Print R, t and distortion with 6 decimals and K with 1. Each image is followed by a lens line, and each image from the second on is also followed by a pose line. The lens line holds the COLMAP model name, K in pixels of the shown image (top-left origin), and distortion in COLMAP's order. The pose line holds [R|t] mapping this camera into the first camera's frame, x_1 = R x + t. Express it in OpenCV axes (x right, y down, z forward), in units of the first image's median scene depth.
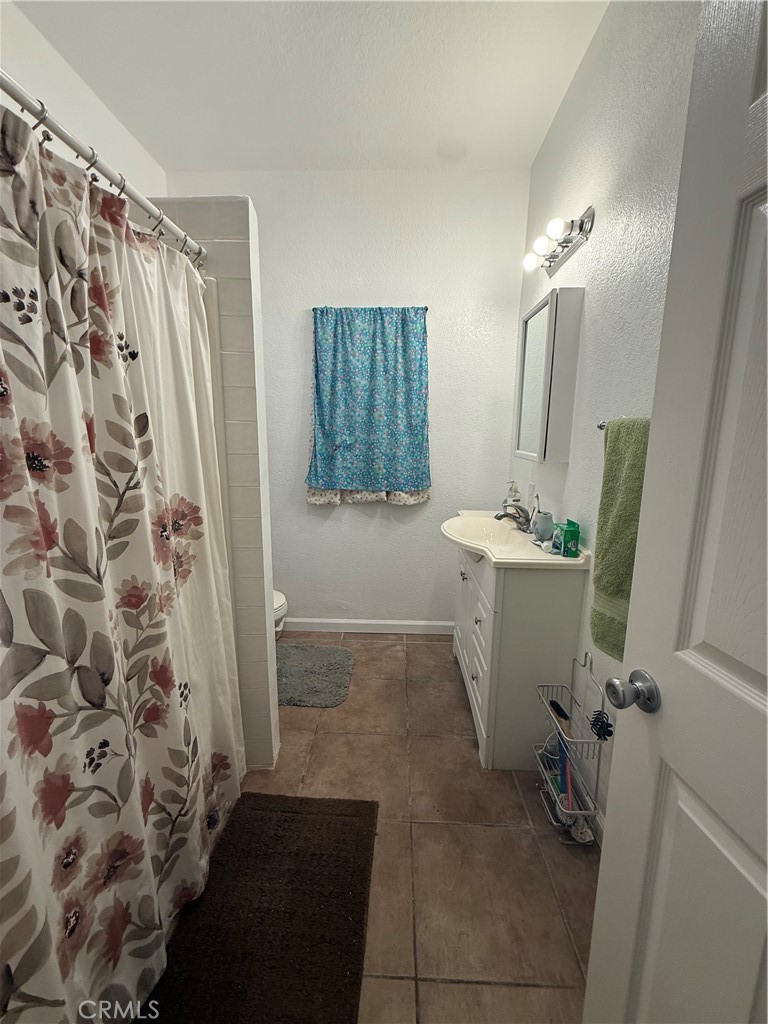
lens RADIAL K [[409.6, 0, 382.8], [0, 409.6, 509.0], [0, 0, 1]] dist [0.000140, 0.000090]
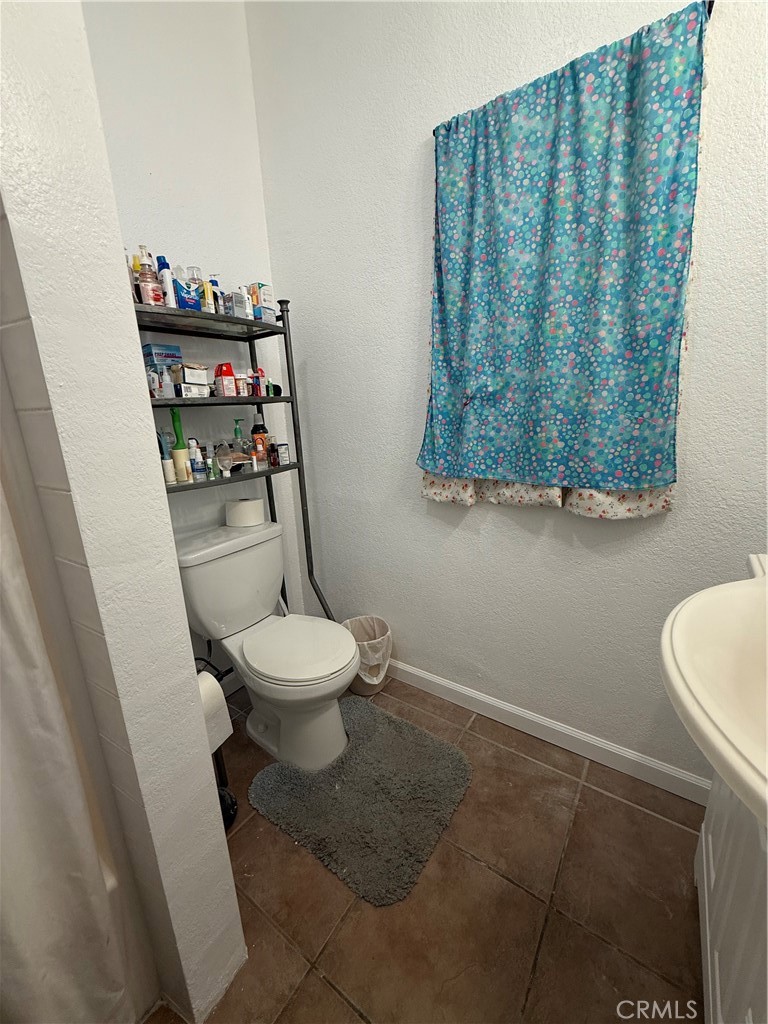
lens RADIAL K [[409.6, 0, 382.8], [0, 409.6, 509.0], [0, 0, 1]] dist [0.000140, 0.000090]
pose [[0.835603, 0.091985, -0.541578, 0.098883], [-0.047101, 0.994247, 0.096196, -0.055688], [0.547311, -0.054873, 0.835128, 0.490021]]
